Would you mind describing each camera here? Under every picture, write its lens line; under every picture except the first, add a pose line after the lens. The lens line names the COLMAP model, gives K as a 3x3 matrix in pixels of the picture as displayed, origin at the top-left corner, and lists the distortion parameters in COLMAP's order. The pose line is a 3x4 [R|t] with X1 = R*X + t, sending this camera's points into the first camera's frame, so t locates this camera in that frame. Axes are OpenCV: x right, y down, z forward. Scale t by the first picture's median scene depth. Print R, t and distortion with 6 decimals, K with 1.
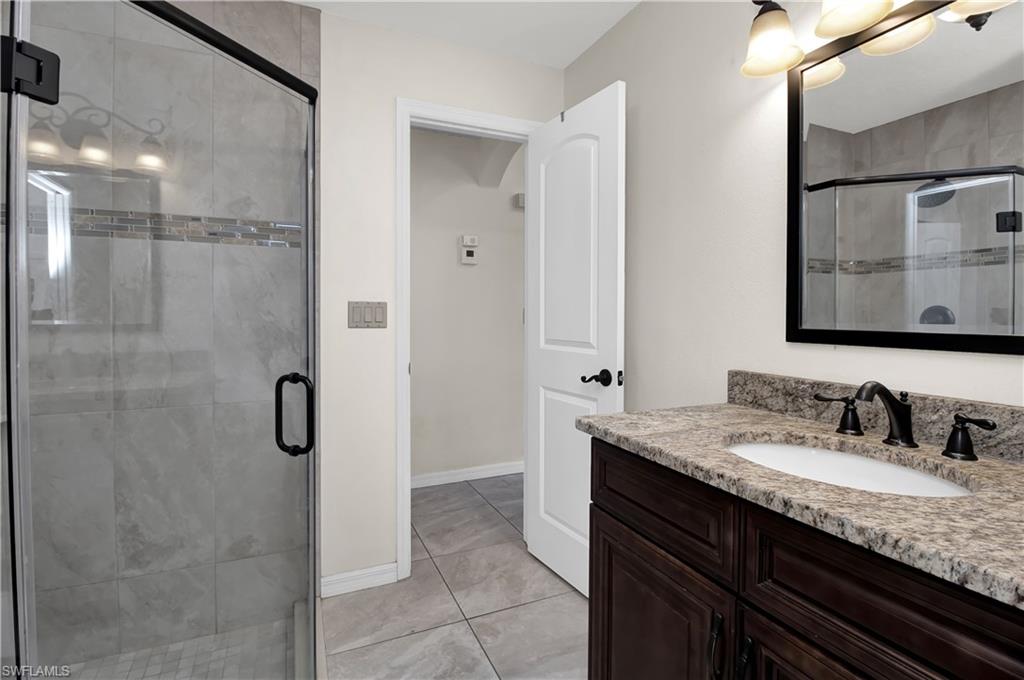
lens RADIAL K [[481.3, 0, 508.5], [0, 481.3, 324.4], [0, 0, 1]] dist [-0.001203, -0.012510]
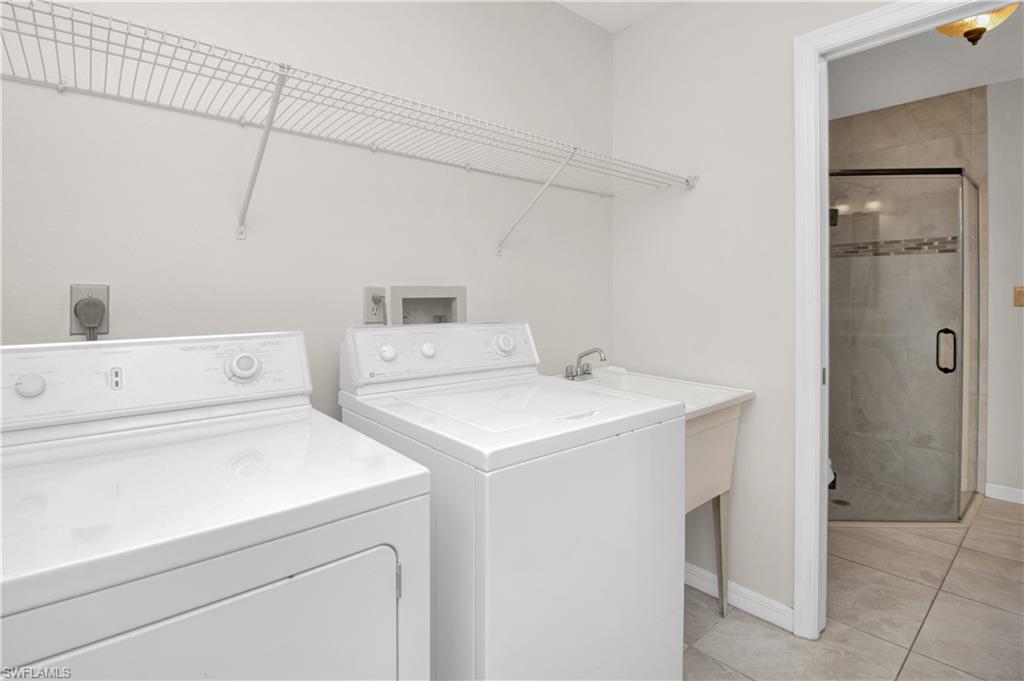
lens RADIAL K [[491.5, 0, 510.3], [0, 491.5, 300.9], [0, 0, 1]] dist [-0.001166, -0.014734]
pose [[0.281390, 0.001258, -0.959593, 0.642022], [-0.014593, 0.999889, -0.002968, 0.019266], [0.959483, 0.014838, 0.281377, -0.831670]]
